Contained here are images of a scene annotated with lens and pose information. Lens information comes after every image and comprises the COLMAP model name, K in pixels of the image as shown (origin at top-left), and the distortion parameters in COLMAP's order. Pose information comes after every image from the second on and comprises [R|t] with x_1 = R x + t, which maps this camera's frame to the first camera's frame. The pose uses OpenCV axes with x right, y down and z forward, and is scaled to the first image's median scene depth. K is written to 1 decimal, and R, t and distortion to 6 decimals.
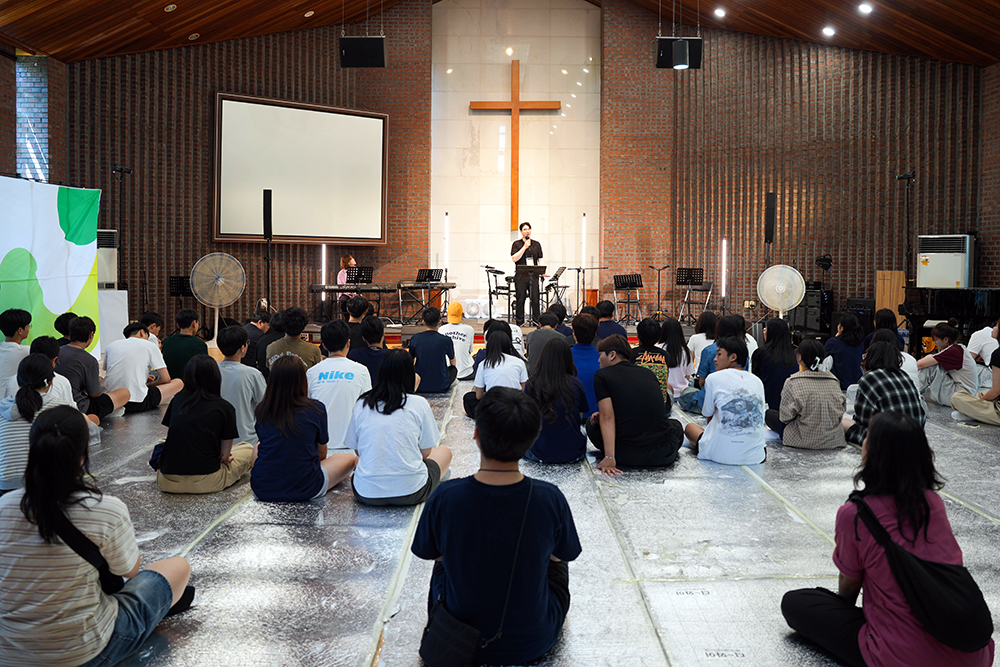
lens RADIAL K [[767.1, 0, 499.5], [0, 767.1, 292.9], [0, 0, 1]] dist [-0.152772, 0.088898]
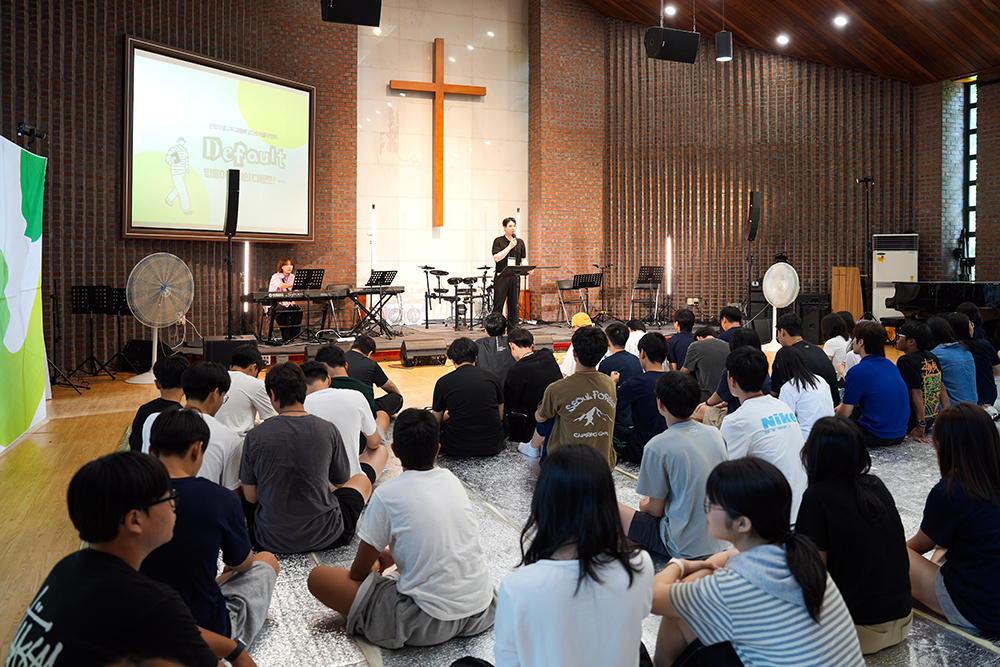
lens RADIAL K [[752.7, 0, 497.4], [0, 752.7, 276.9], [0, 0, 1]] dist [-0.139508, 0.087143]
pose [[0.921136, -0.016081, 0.388908, -0.307172], [0.021406, 0.999727, -0.009364, -0.014310], [-0.388651, 0.016950, 0.921229, 0.185112]]
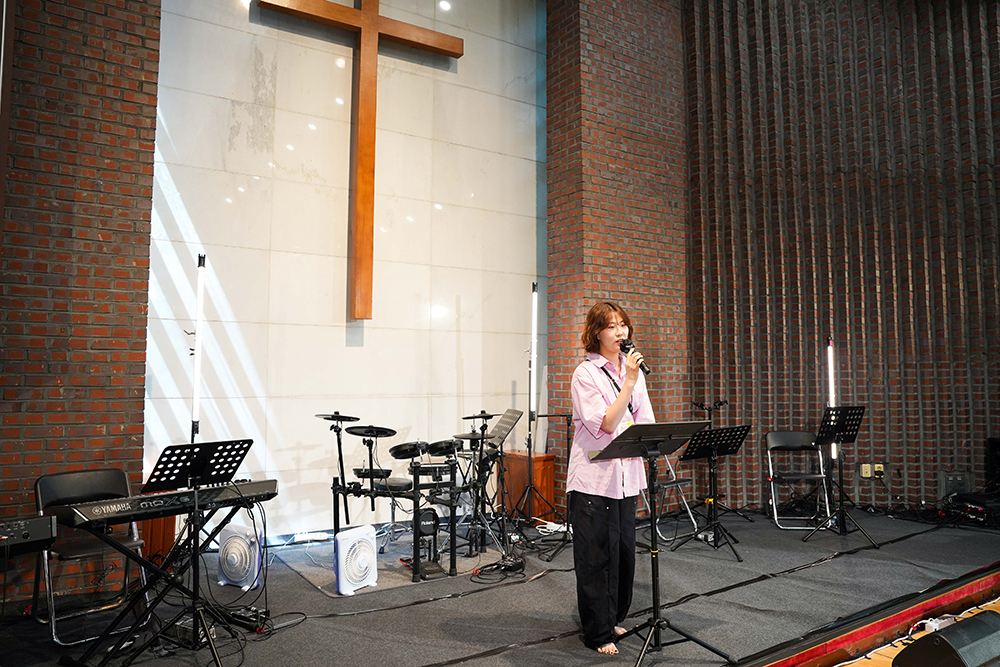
lens RADIAL K [[696.1, 0, 517.0], [0, 696.1, 337.3], [0, 0, 1]] dist [-0.116431, 0.072898]
pose [[0.828705, 0.023697, 0.559184, -0.136395], [0.030793, 0.995660, -0.087829, -0.043654], [-0.558838, 0.090003, 0.824378, 0.766867]]
